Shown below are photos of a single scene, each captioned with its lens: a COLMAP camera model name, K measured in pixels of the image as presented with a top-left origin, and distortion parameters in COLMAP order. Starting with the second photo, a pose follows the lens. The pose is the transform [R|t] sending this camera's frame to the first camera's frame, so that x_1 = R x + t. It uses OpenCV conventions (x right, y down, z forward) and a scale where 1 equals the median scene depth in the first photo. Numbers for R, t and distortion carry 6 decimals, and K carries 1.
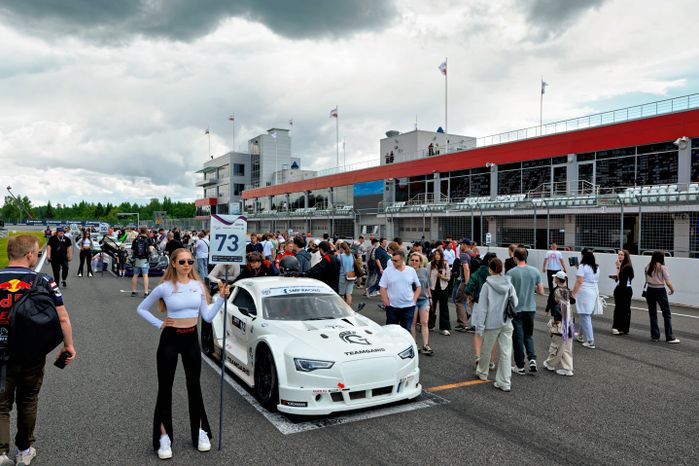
lens RADIAL K [[470.1, 0, 350.4], [0, 470.1, 233.1], [0, 0, 1]] dist [0.002420, 0.004517]
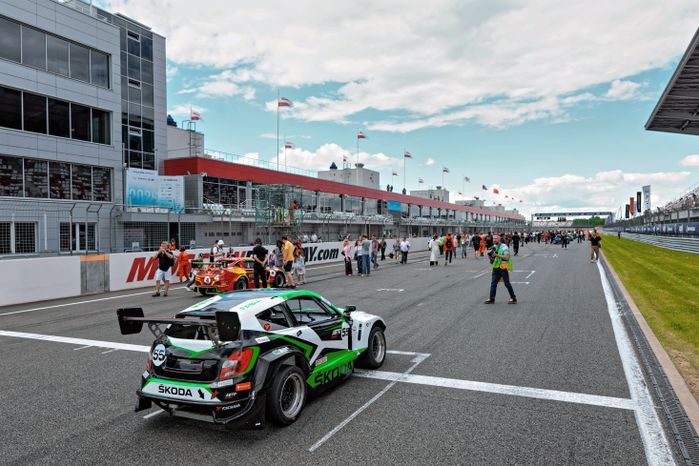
lens RADIAL K [[470.1, 0, 347.7], [0, 470.1, 227.9], [0, 0, 1]] dist [0.002420, 0.004517]
pose [[-0.524581, 0.000652, 0.851360, -1.274085], [0.008650, 0.999952, 0.004564, -0.035593], [-0.851317, 0.009759, -0.524562, 2.045722]]
